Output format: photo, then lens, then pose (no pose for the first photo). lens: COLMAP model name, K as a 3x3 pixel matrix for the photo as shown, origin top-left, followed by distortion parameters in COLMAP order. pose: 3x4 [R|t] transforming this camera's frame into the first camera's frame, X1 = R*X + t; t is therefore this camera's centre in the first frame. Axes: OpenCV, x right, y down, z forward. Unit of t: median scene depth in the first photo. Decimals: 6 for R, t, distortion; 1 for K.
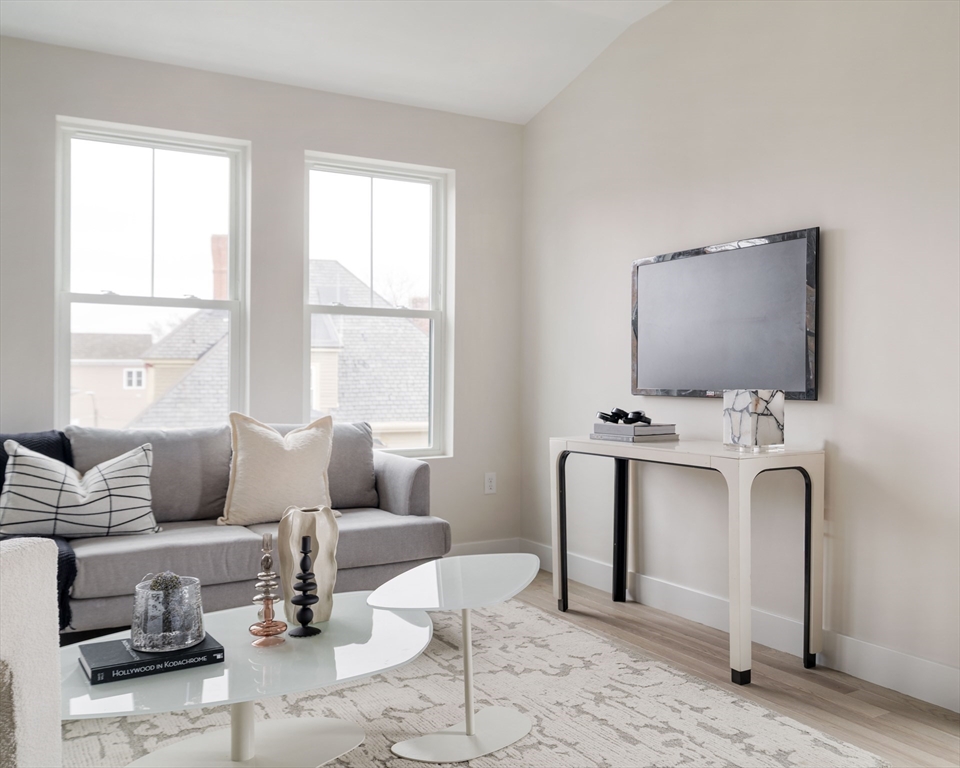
lens RADIAL K [[947.1, 0, 590.0], [0, 947.1, 382.8], [0, 0, 1]] dist [0.003428, -0.011043]
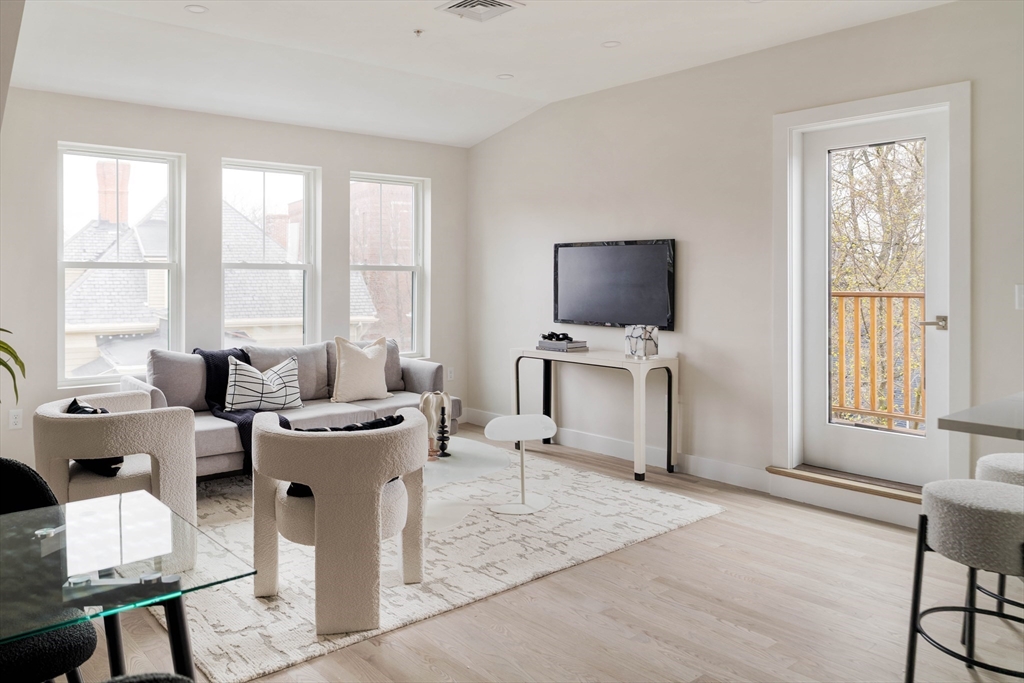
lens RADIAL K [[755.3, 0, 504.6], [0, 755.3, 278.8], [0, 0, 1]] dist [-0.004091, -0.002450]
pose [[0.992555, 0.004067, 0.121726, -0.253549], [-0.003030, 0.999958, -0.008707, -0.065266], [-0.121756, 0.008273, 0.992526, -0.413073]]
